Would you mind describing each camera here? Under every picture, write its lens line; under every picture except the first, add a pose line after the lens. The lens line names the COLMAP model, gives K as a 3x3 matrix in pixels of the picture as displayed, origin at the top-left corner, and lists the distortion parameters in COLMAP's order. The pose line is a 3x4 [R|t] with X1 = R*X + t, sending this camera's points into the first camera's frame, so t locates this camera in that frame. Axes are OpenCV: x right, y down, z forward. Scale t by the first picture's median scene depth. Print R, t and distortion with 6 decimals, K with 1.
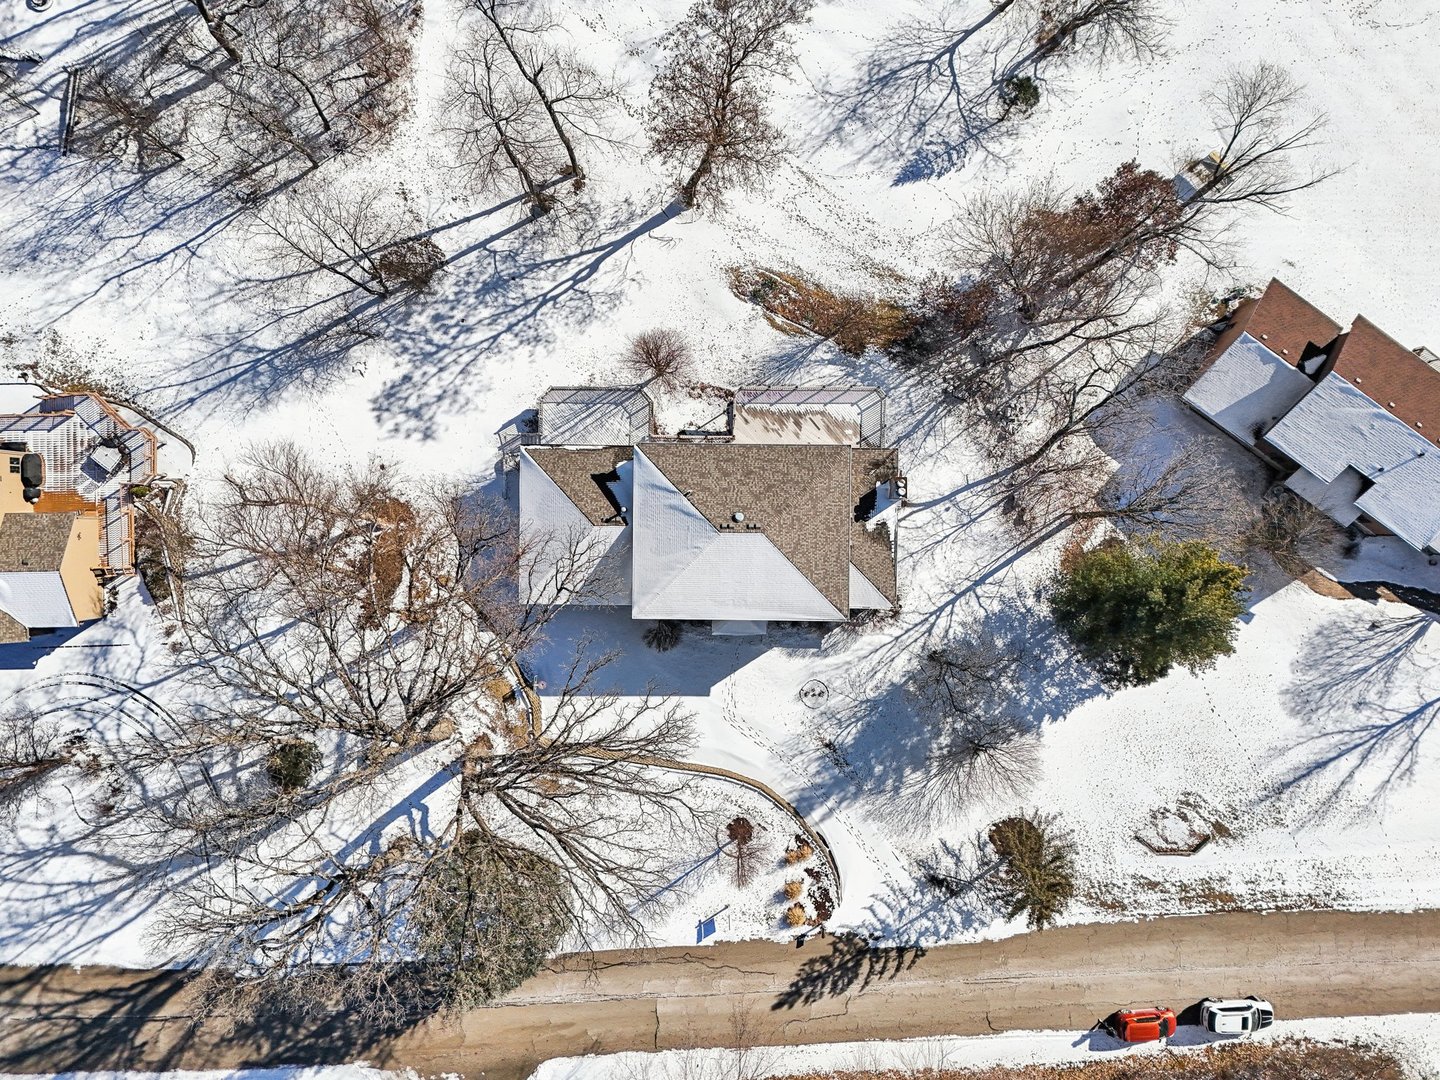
lens RADIAL K [[1087.8, 0, 720.0], [0, 1087.8, 540.0], [0, 0, 1]] dist [0.034137, -0.003100]
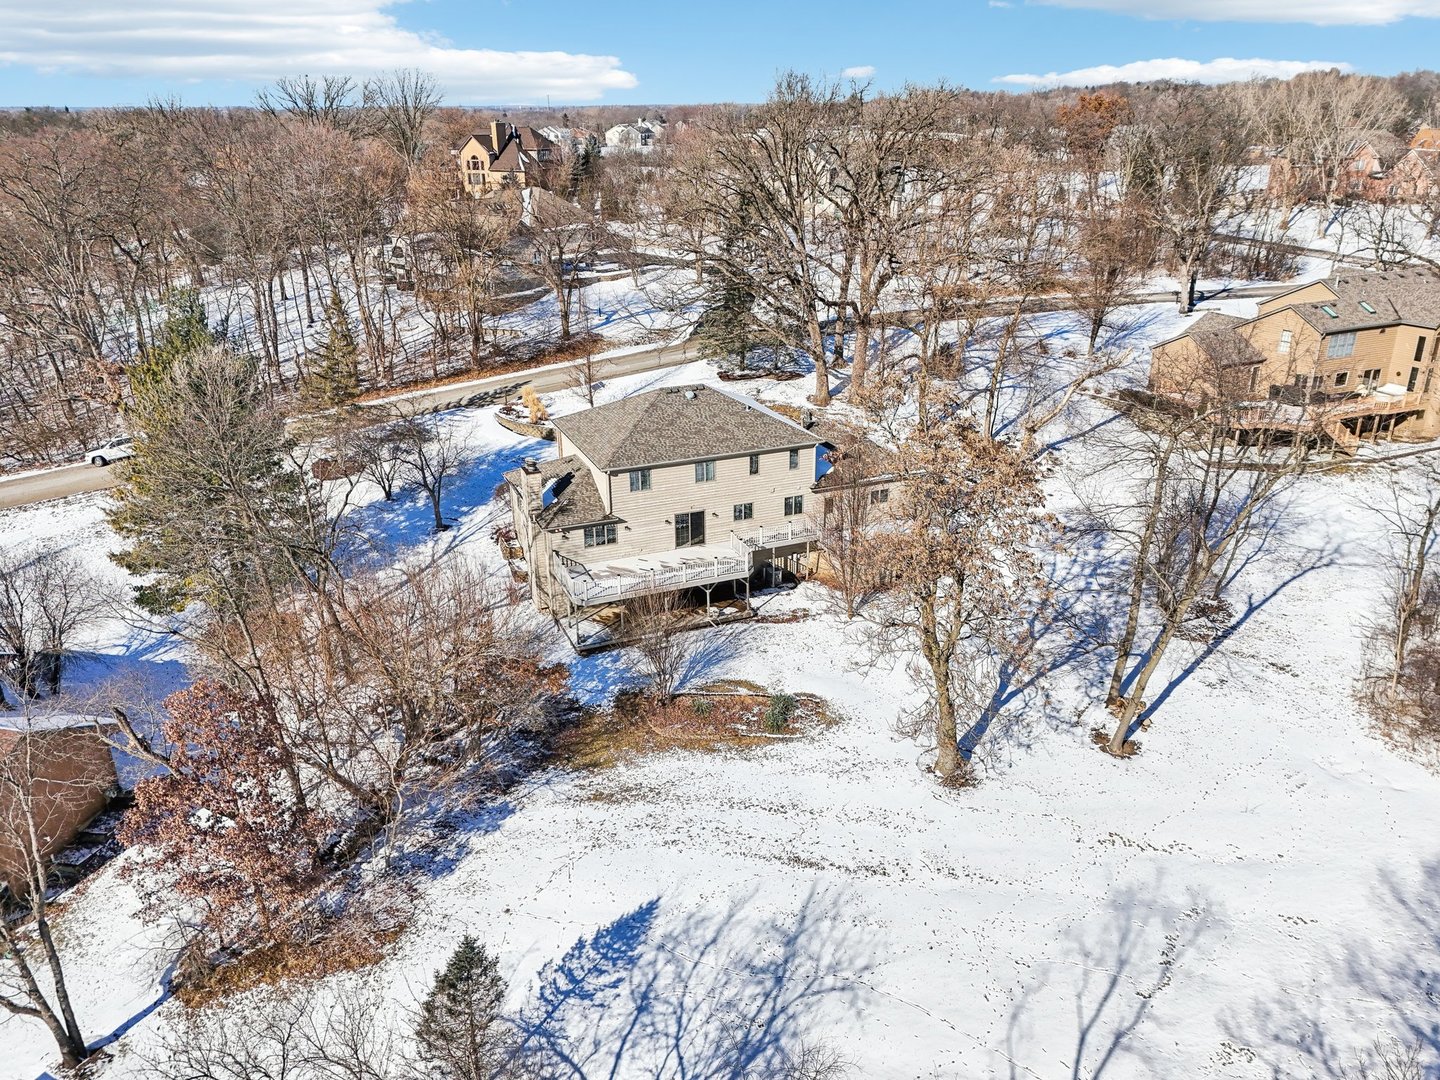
lens RADIAL K [[1087.8, 0, 720.0], [0, 1087.8, 540.0], [0, 0, 1]] dist [0.034137, -0.003100]
pose [[-0.921657, 0.159937, -0.353508, 0.303569], [-0.387756, -0.347058, 0.853930, -0.768487], [0.013887, 0.924105, 0.381885, 0.634138]]
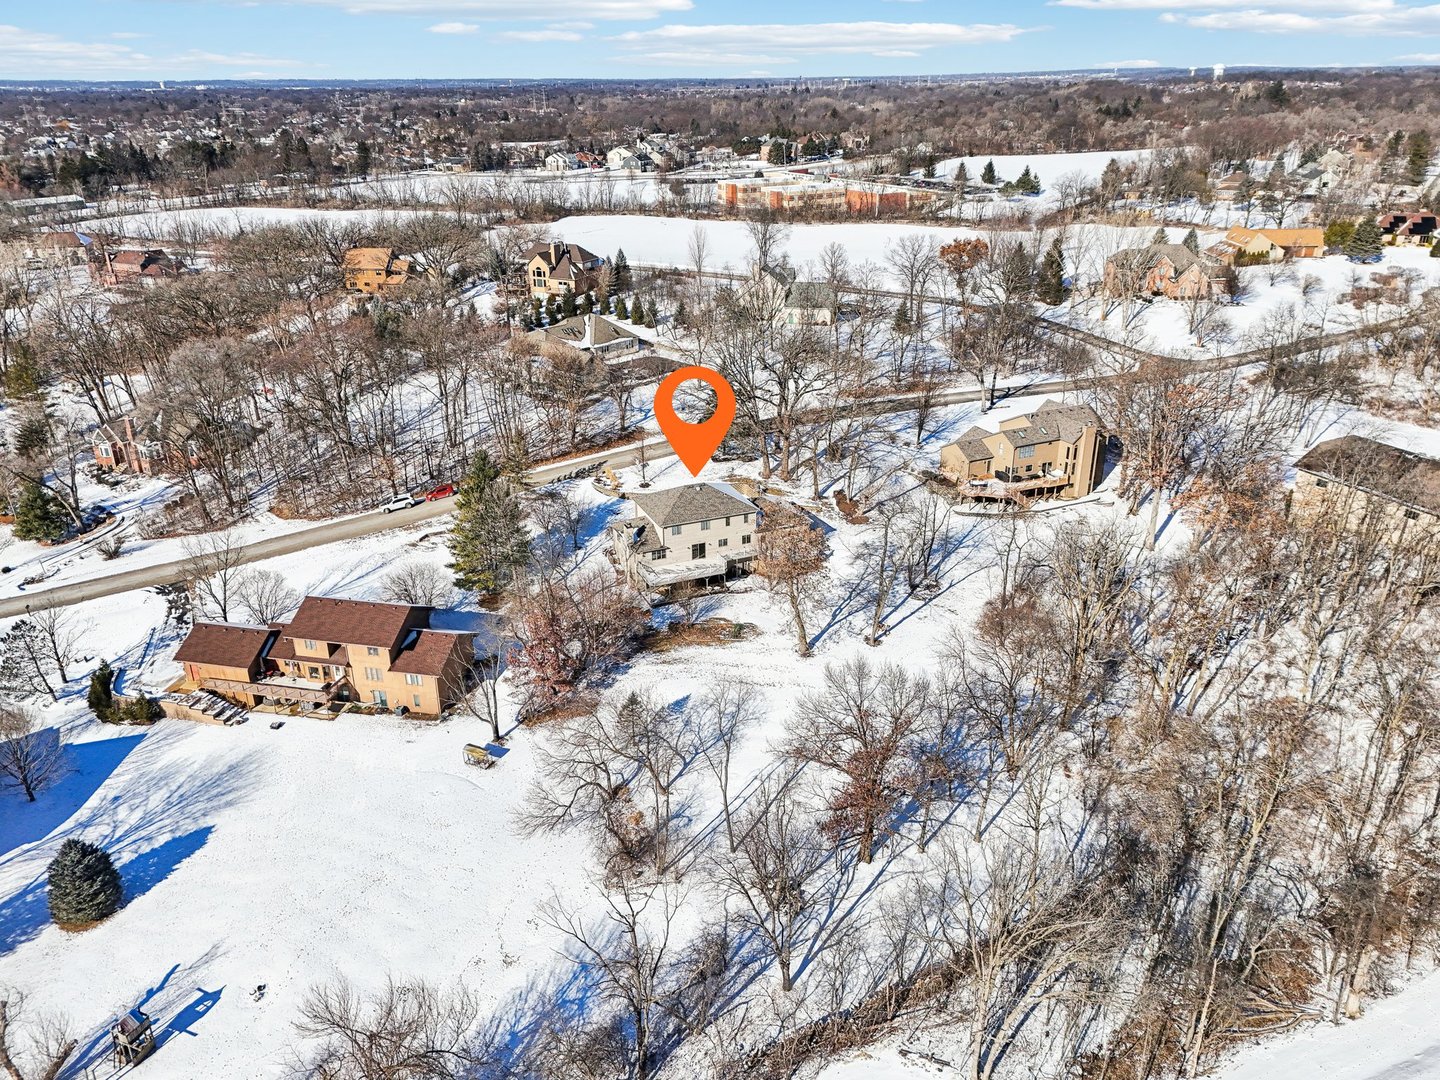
lens RADIAL K [[1087.8, 0, 720.0], [0, 1087.8, 540.0], [0, 0, 1]] dist [0.034137, -0.003100]
pose [[-0.918590, 0.170887, -0.356357, 0.633908], [-0.394981, -0.366080, 0.842601, -1.568046], [0.013534, 0.914759, 0.403774, 0.203310]]
